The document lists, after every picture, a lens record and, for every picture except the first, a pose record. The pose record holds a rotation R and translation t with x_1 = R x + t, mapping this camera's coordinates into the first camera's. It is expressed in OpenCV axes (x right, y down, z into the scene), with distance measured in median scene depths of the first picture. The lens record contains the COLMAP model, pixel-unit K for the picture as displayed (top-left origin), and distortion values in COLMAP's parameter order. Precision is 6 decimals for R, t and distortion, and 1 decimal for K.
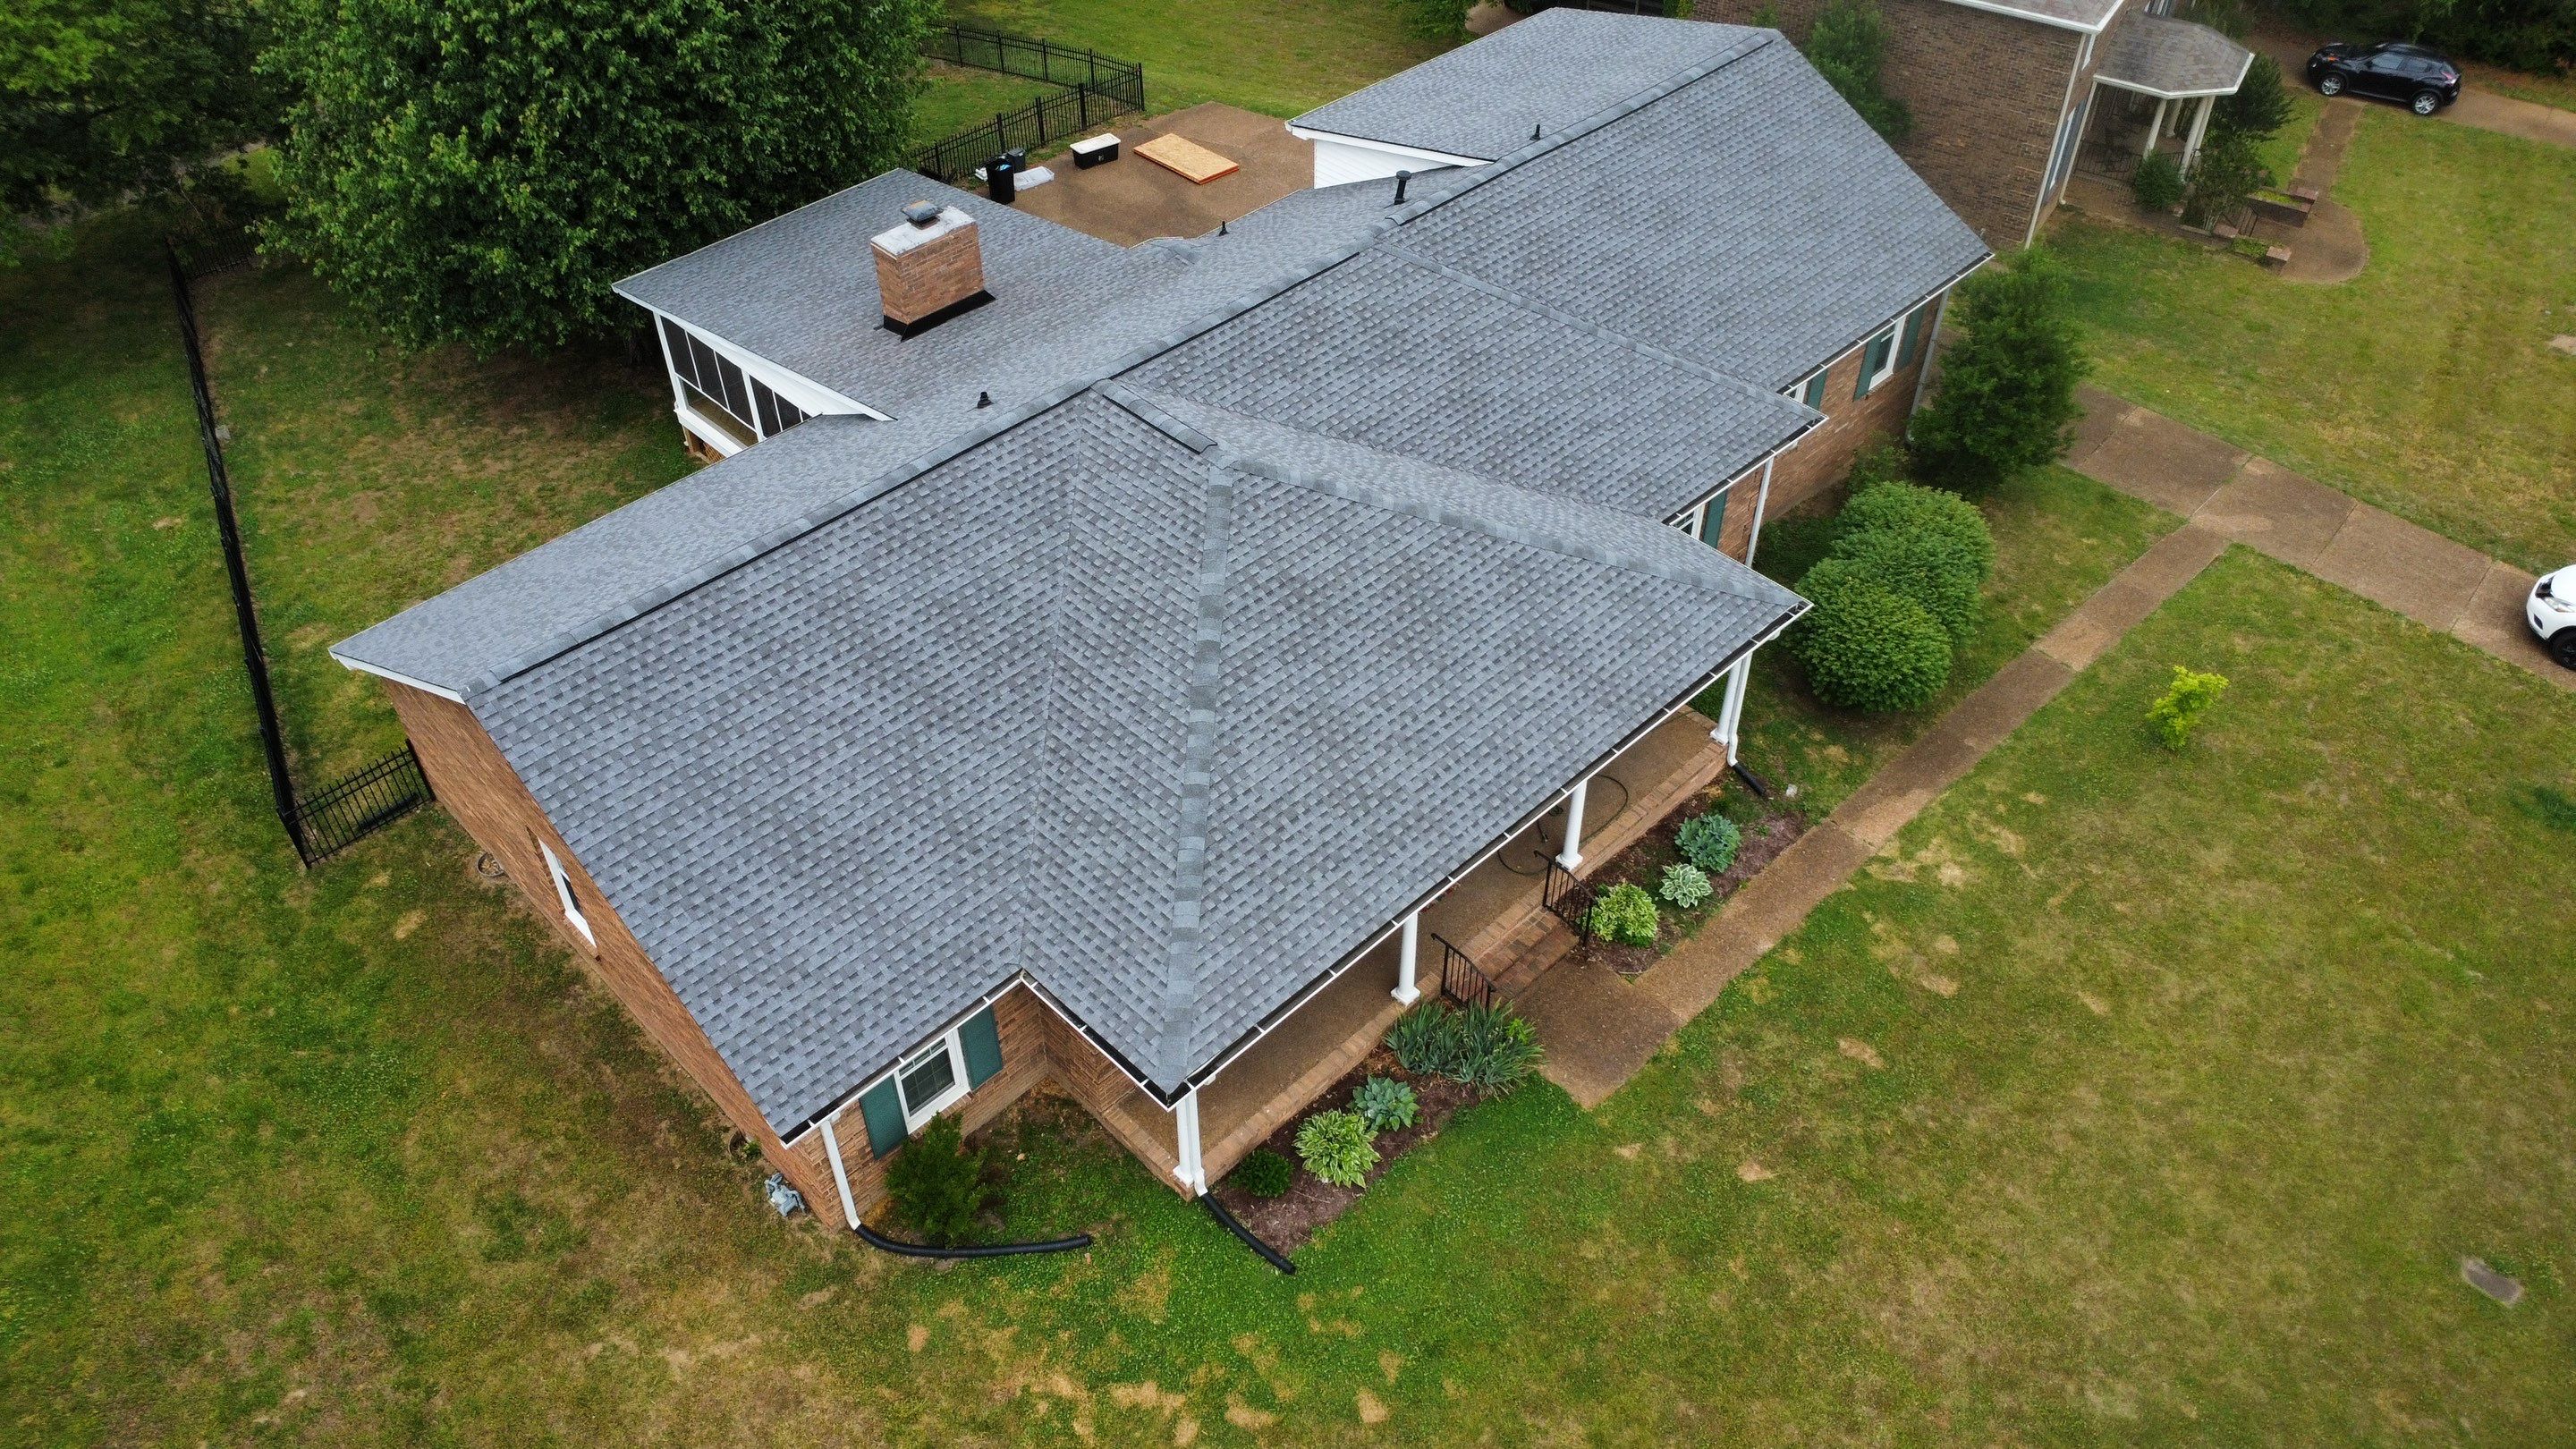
lens RADIAL K [[1875.6, 0, 1296.0], [0, 1875.6, 715.1], [0, 0, 1]] dist [-0.020504, -0.023662]
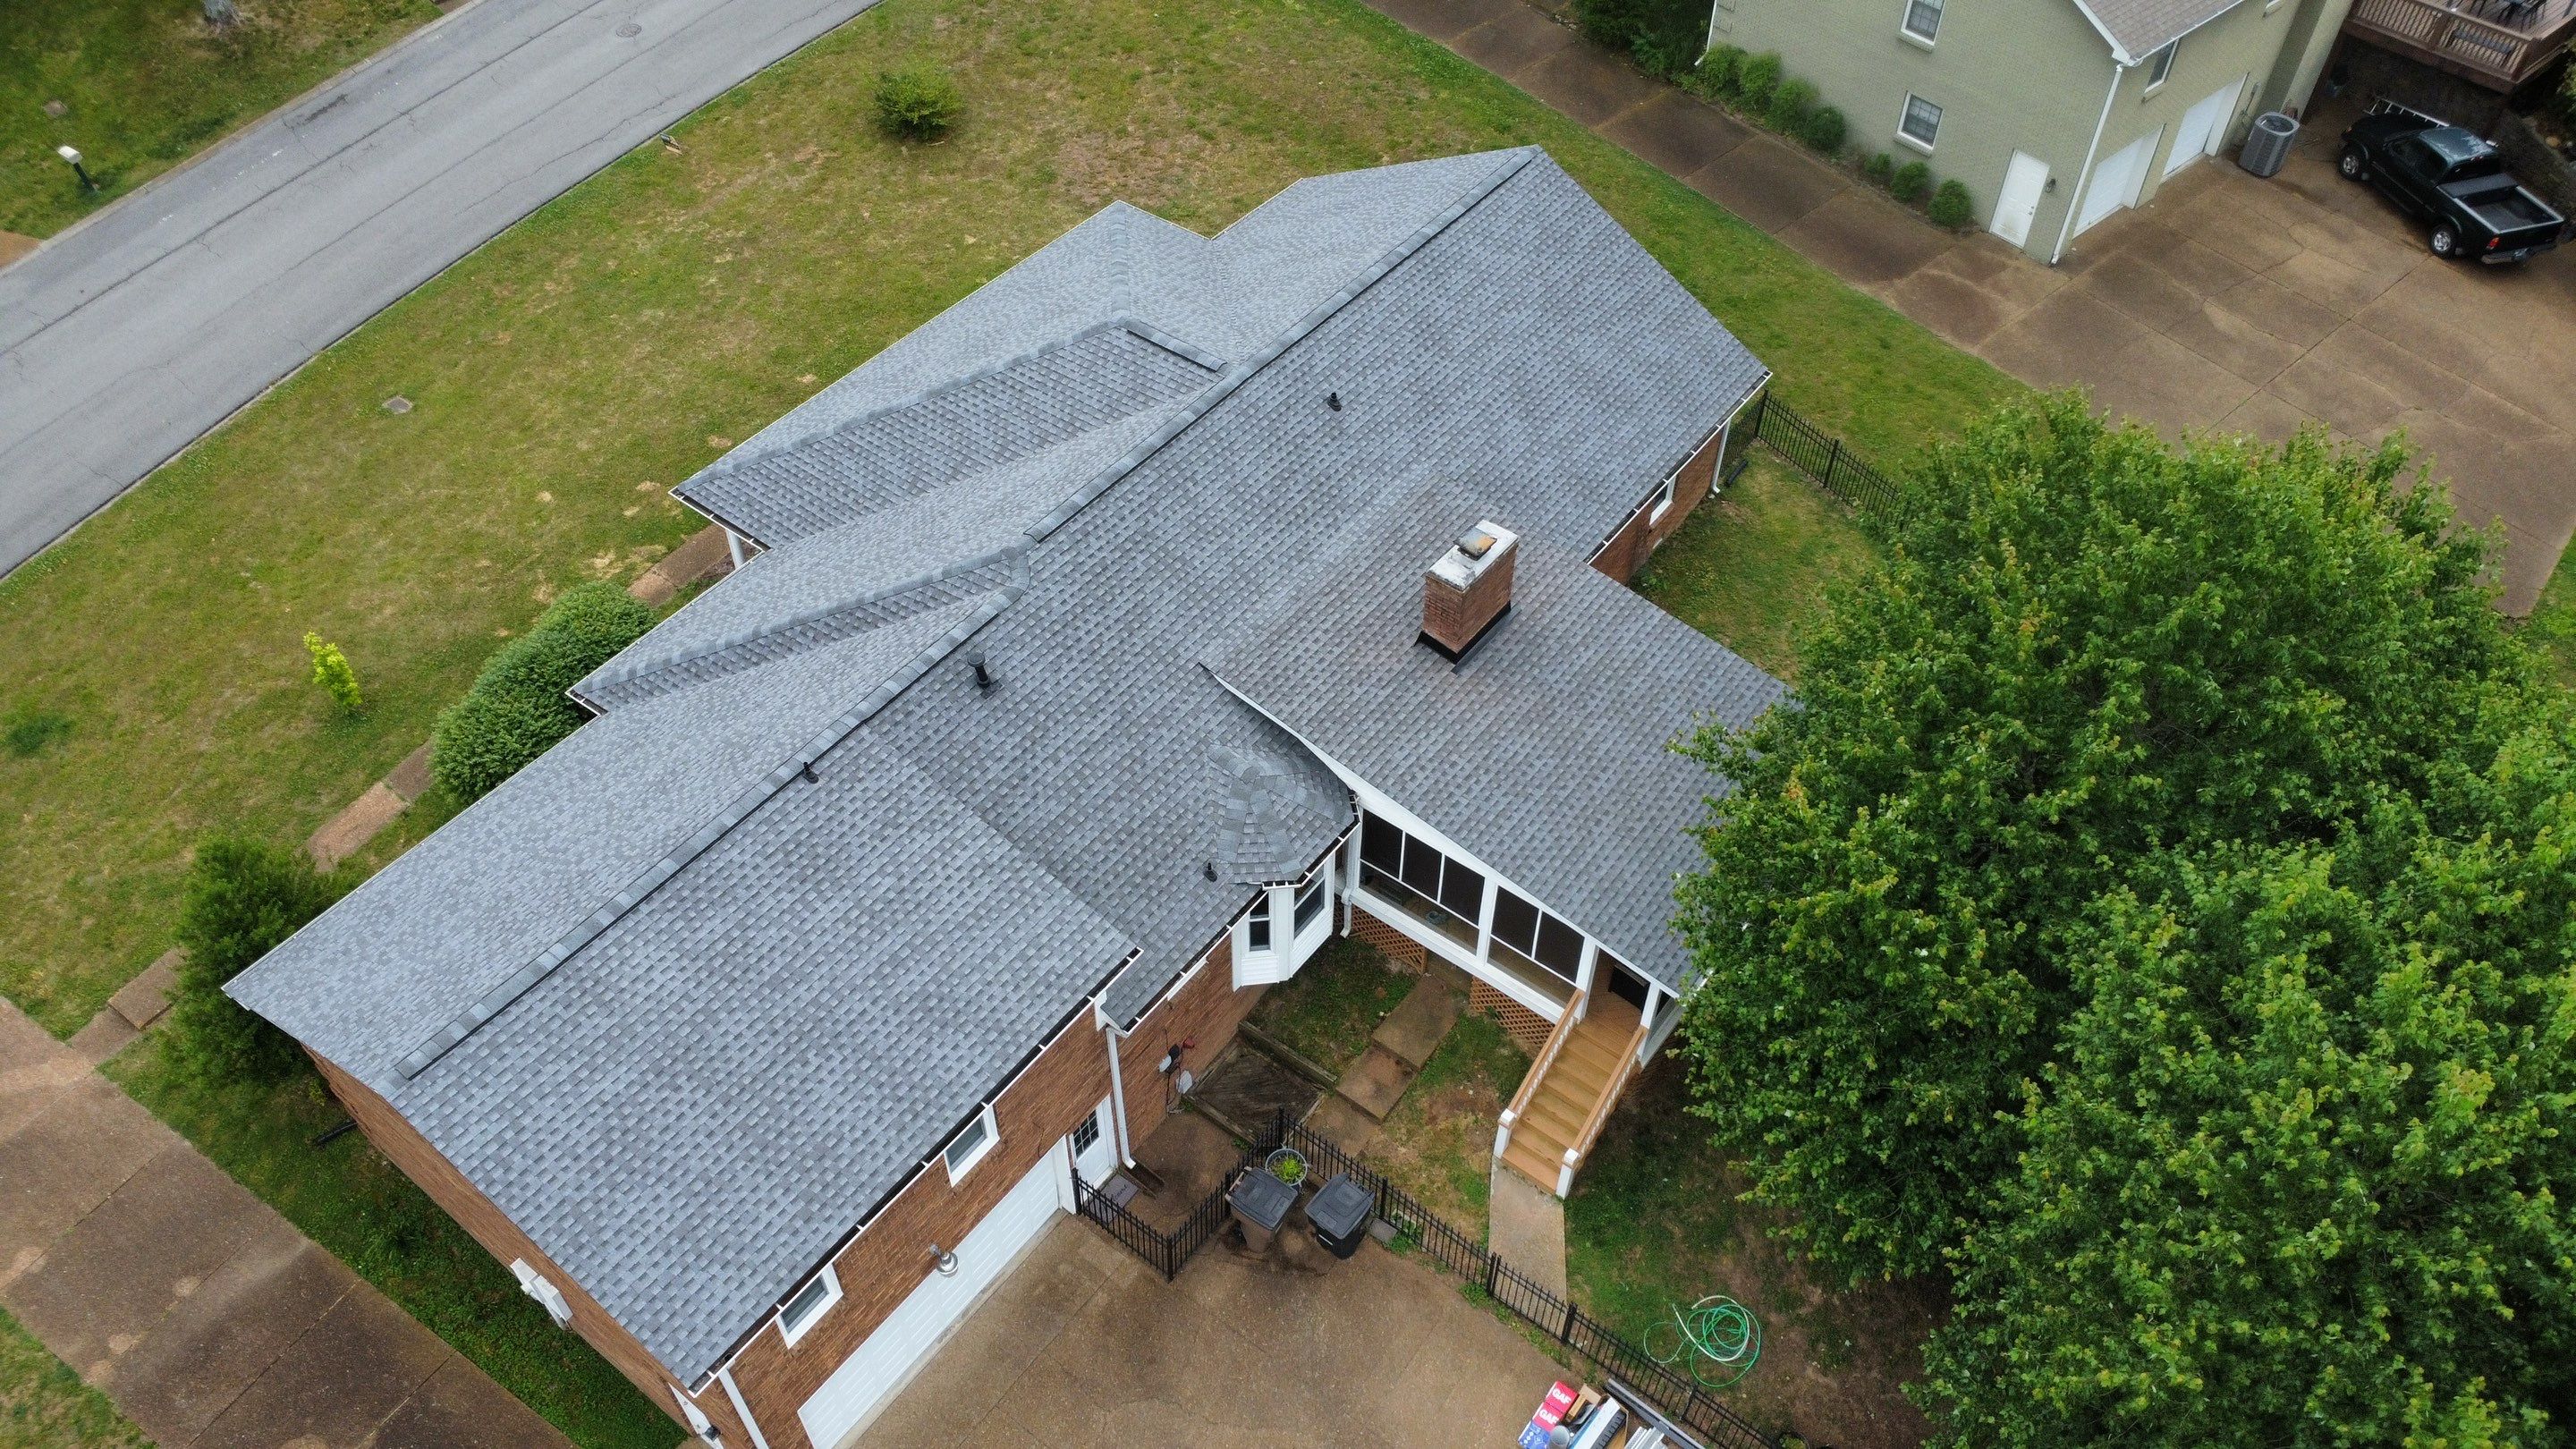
lens RADIAL K [[1875.6, 0, 1296.0], [0, 1875.6, 715.1], [0, 0, 1]] dist [-0.020504, -0.023662]
pose [[-0.989810, 0.095375, -0.105731, 0.005391], [-0.105522, 0.007248, 0.994391, -1.448962], [0.095606, 0.995415, 0.002890, 1.268758]]
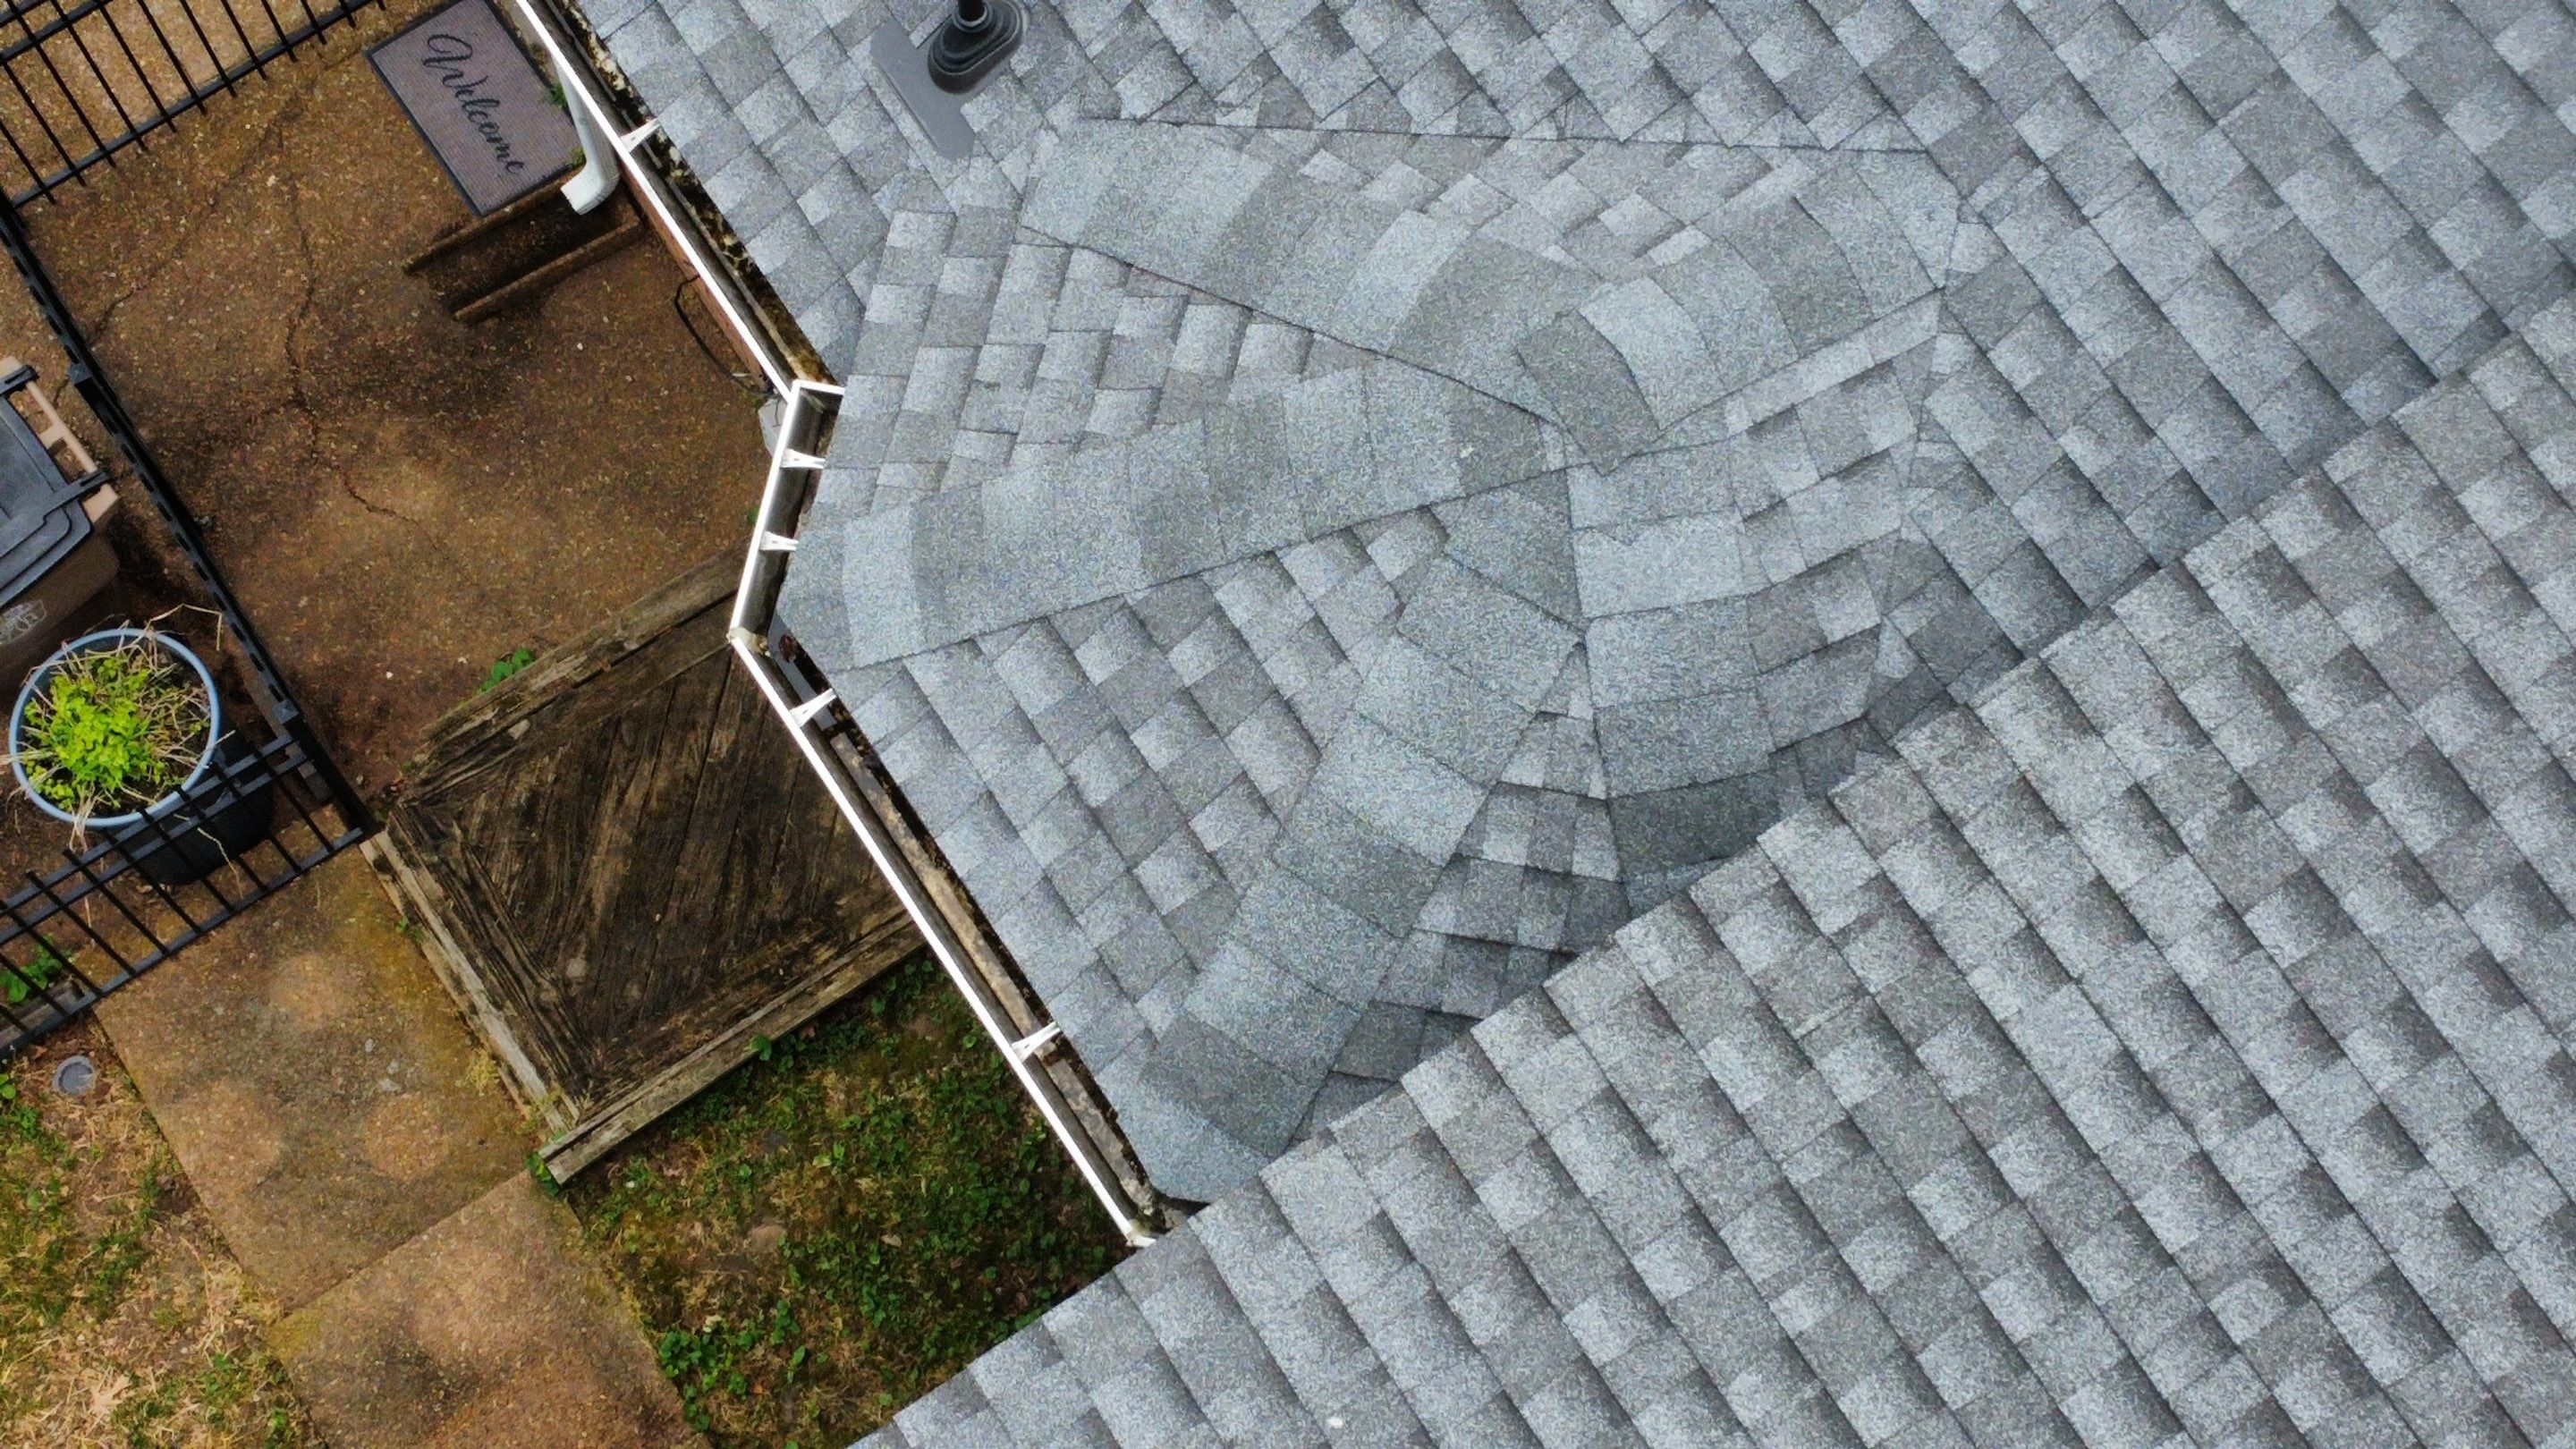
lens RADIAL K [[3758.8, 0, 1313.3], [0, 3758.8, 705.7], [0, 0, 1]] dist [-0.035238, 0.063660]
pose [[0.193922, -0.924660, 0.327717, -0.201995], [0.652486, 0.371026, 0.660758, -0.519039], [-0.732568, 0.085696, 0.675278, 1.130573]]
